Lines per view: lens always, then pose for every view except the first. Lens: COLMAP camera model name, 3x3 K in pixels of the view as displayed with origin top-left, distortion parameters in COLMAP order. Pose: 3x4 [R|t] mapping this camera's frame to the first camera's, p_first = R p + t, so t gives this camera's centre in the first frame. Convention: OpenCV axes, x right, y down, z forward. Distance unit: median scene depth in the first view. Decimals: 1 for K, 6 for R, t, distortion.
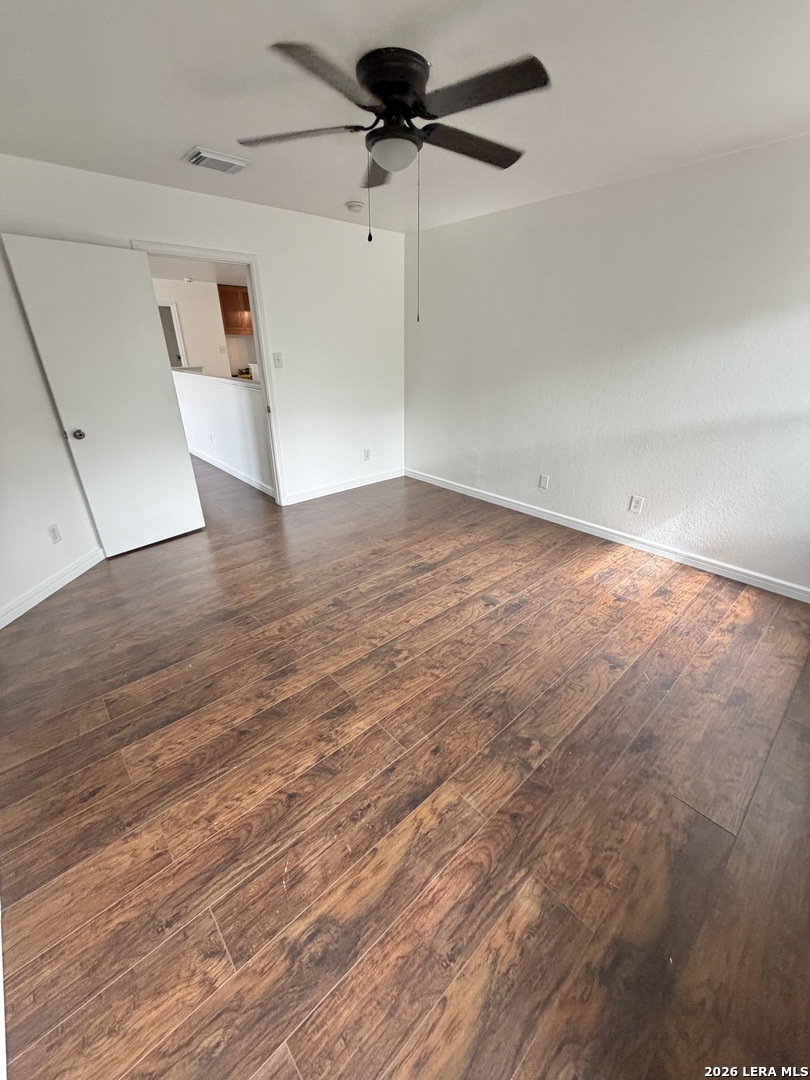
lens RADIAL K [[430.9, 0, 404.3], [0, 430.9, 536.2], [0, 0, 1]] dist [0.000870, 0.000047]
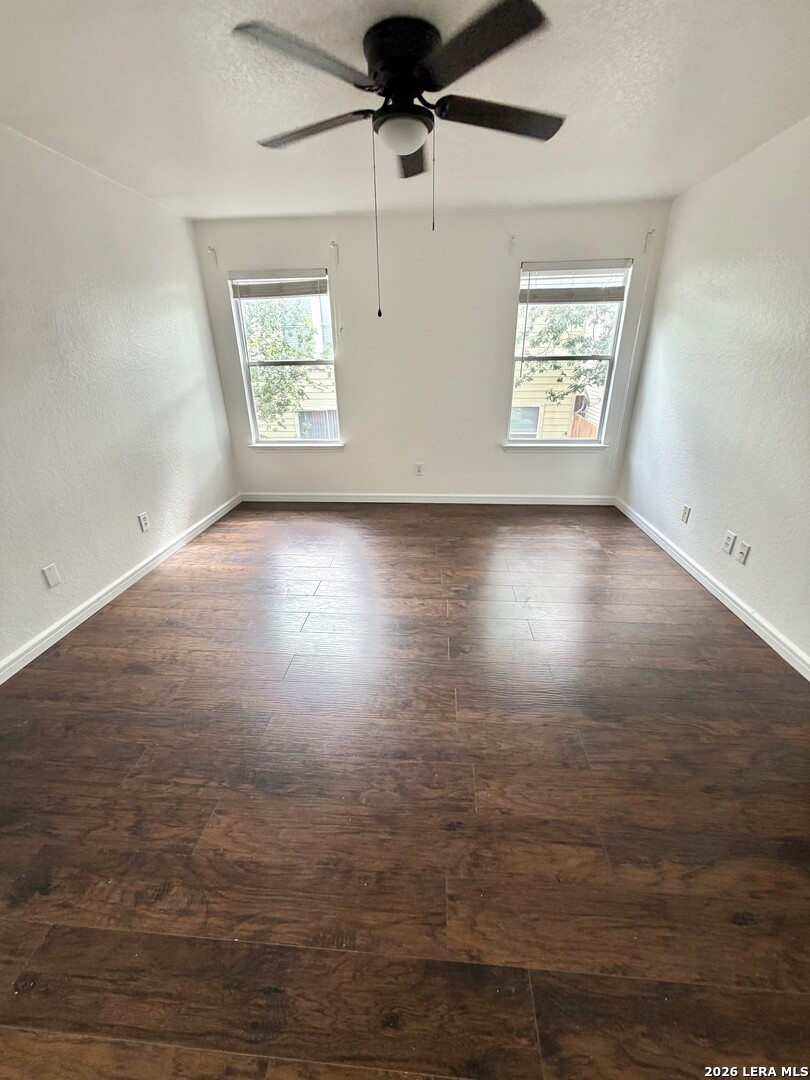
lens RADIAL K [[430.9, 0, 404.3], [0, 430.9, 536.2], [0, 0, 1]] dist [0.000870, 0.000047]
pose [[-0.688270, -0.275561, 0.671082, -0.570401], [0.317708, 0.717128, 0.620314, -0.537269], [-0.652186, 0.640151, -0.406030, 1.234287]]
